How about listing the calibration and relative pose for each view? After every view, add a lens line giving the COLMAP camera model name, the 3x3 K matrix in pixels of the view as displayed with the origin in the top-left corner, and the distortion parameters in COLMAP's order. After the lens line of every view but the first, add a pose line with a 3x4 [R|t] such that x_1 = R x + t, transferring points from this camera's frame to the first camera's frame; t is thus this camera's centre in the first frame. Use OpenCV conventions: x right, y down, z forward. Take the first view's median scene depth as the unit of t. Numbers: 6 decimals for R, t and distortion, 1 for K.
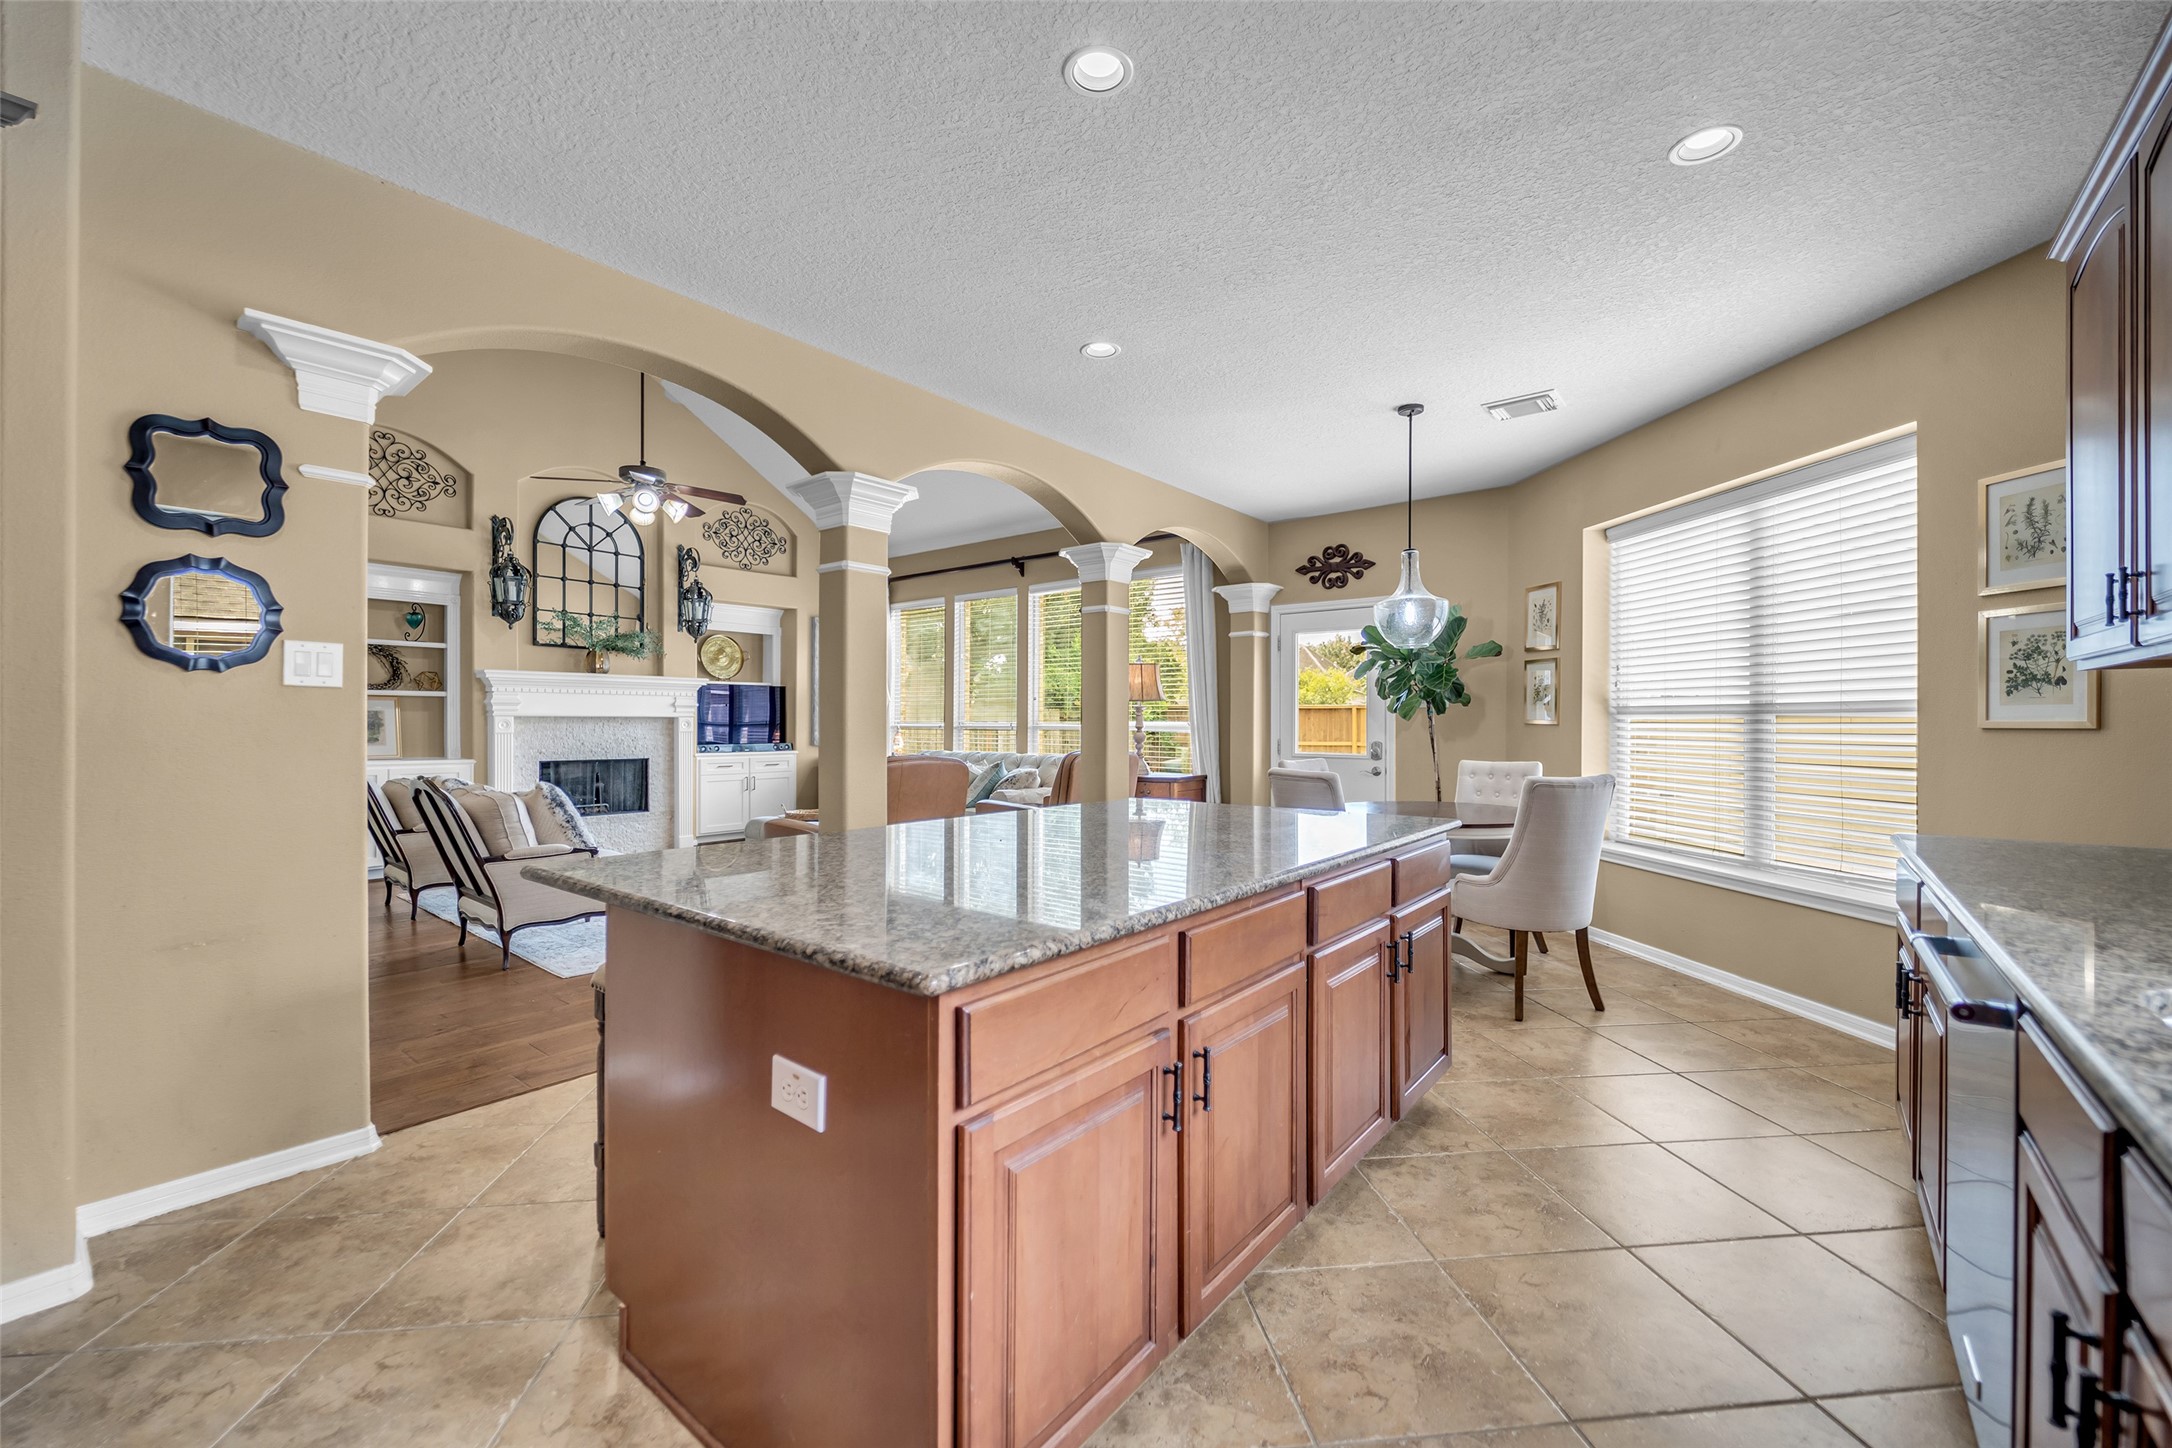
lens RADIAL K [[879.1, 0, 1115.0], [0, 879.1, 722.3], [0, 0, 1]] dist [-0.008447, 0.000121]
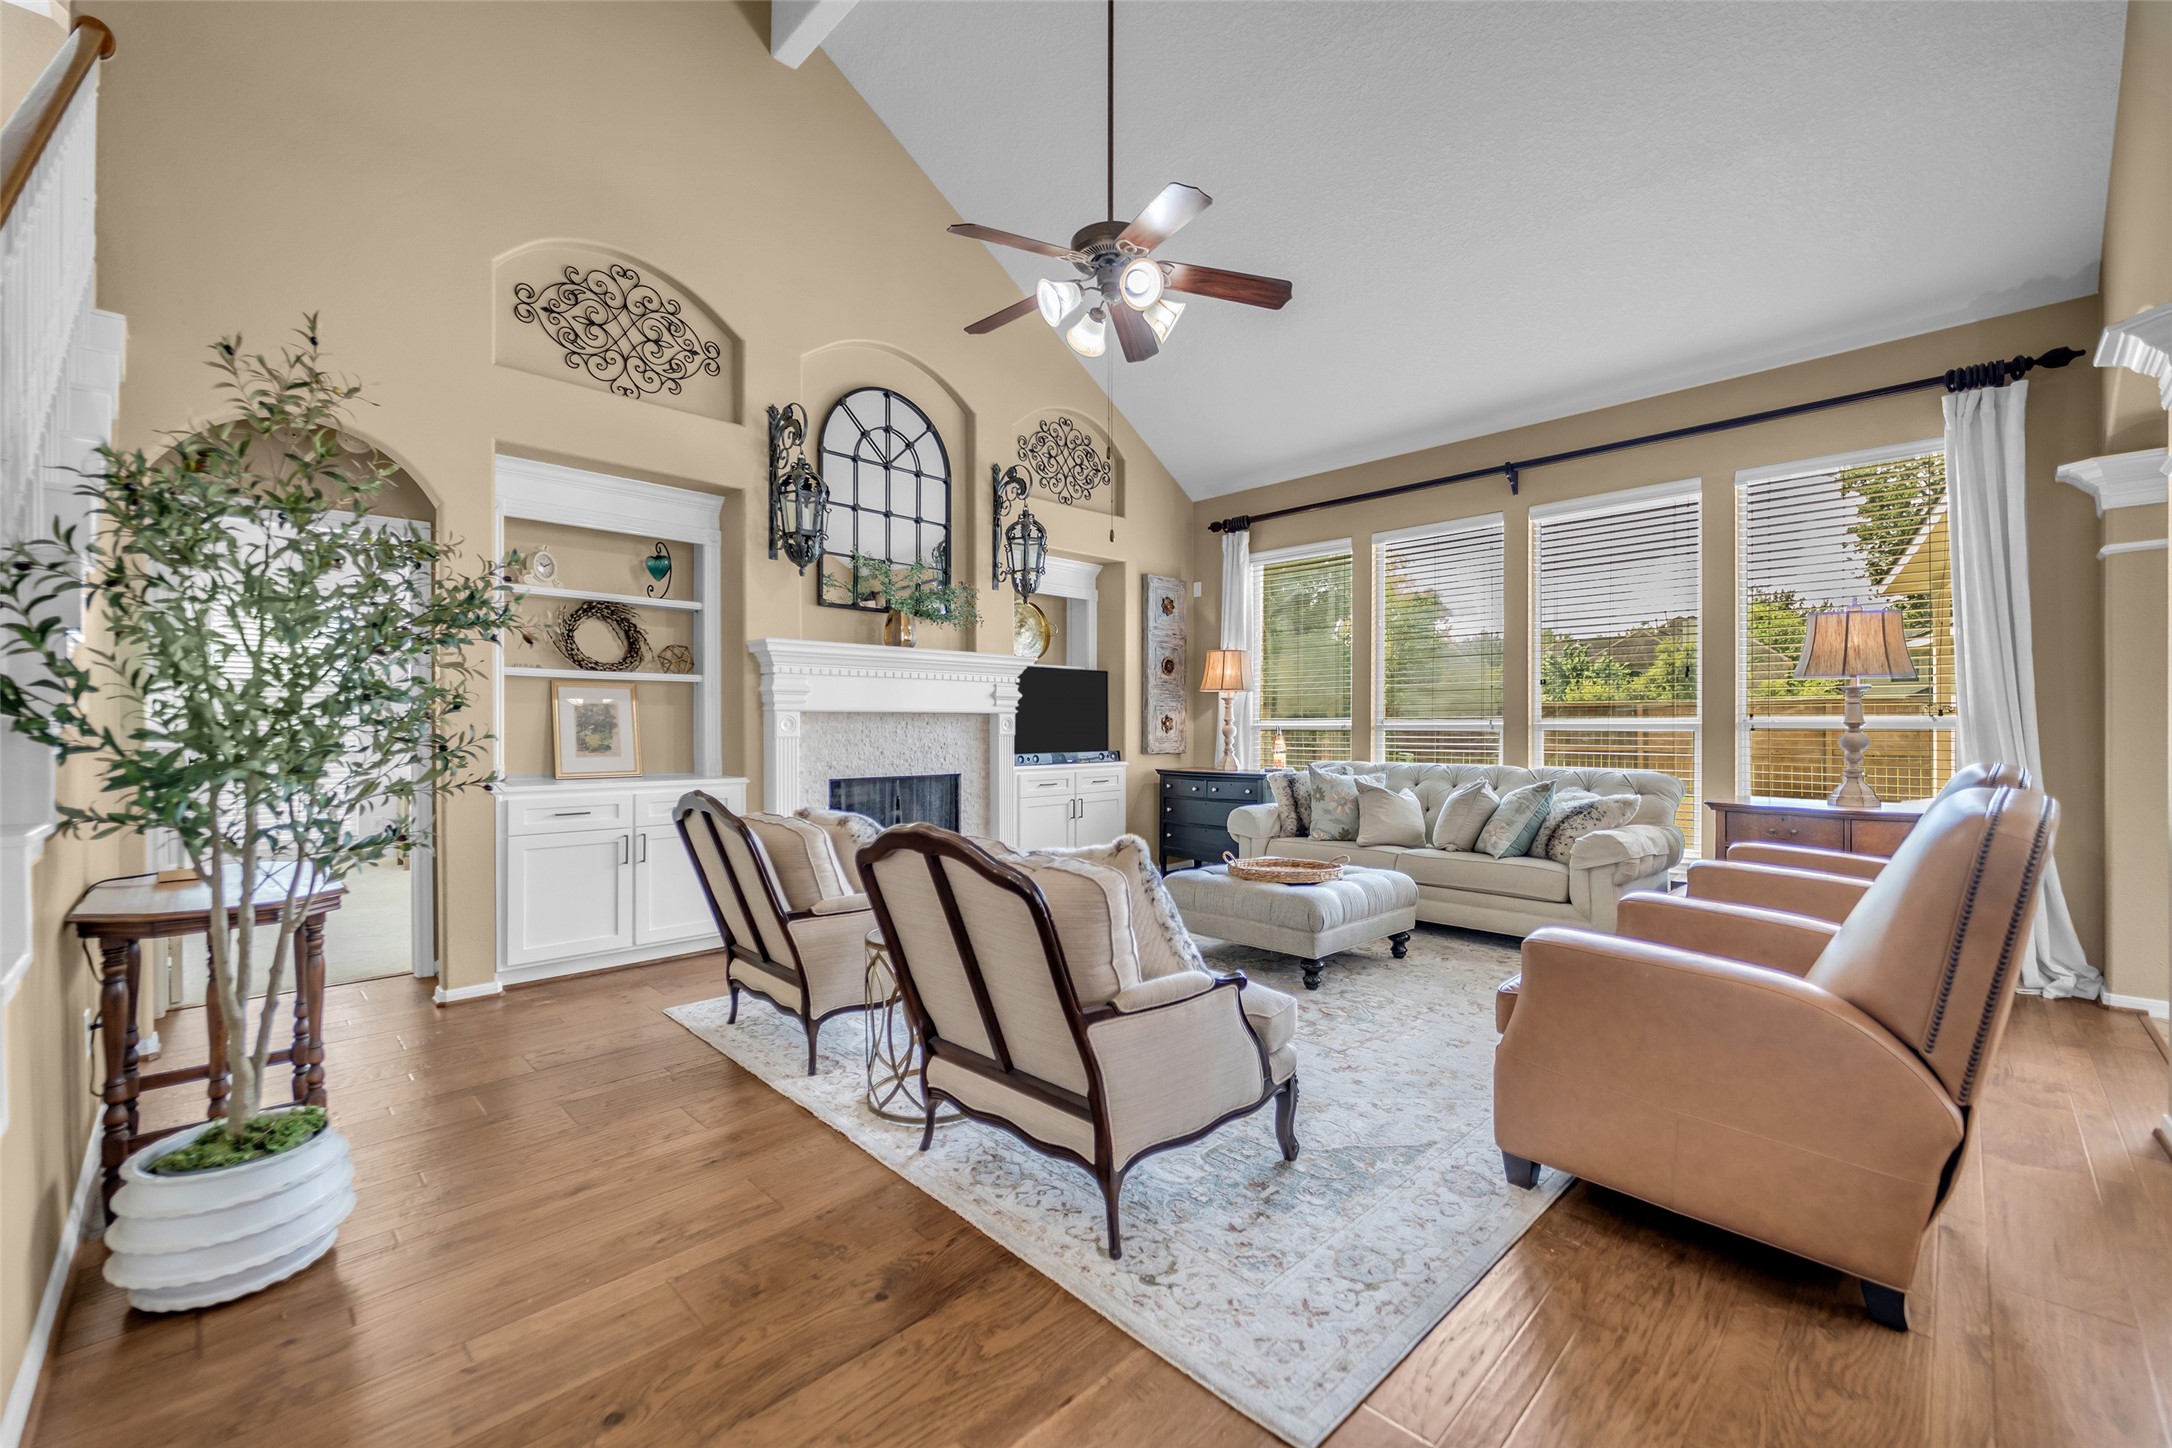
lens RADIAL K [[879.1, 0, 1098.7], [0, 879.1, 726.3], [0, 0, 1]] dist [-0.008447, 0.000121]
pose [[0.992124, -0.002638, -0.125235, -0.363747], [0.002711, 0.999996, 0.000408, 0.004531], [0.125234, -0.000745, 0.992127, 0.357976]]
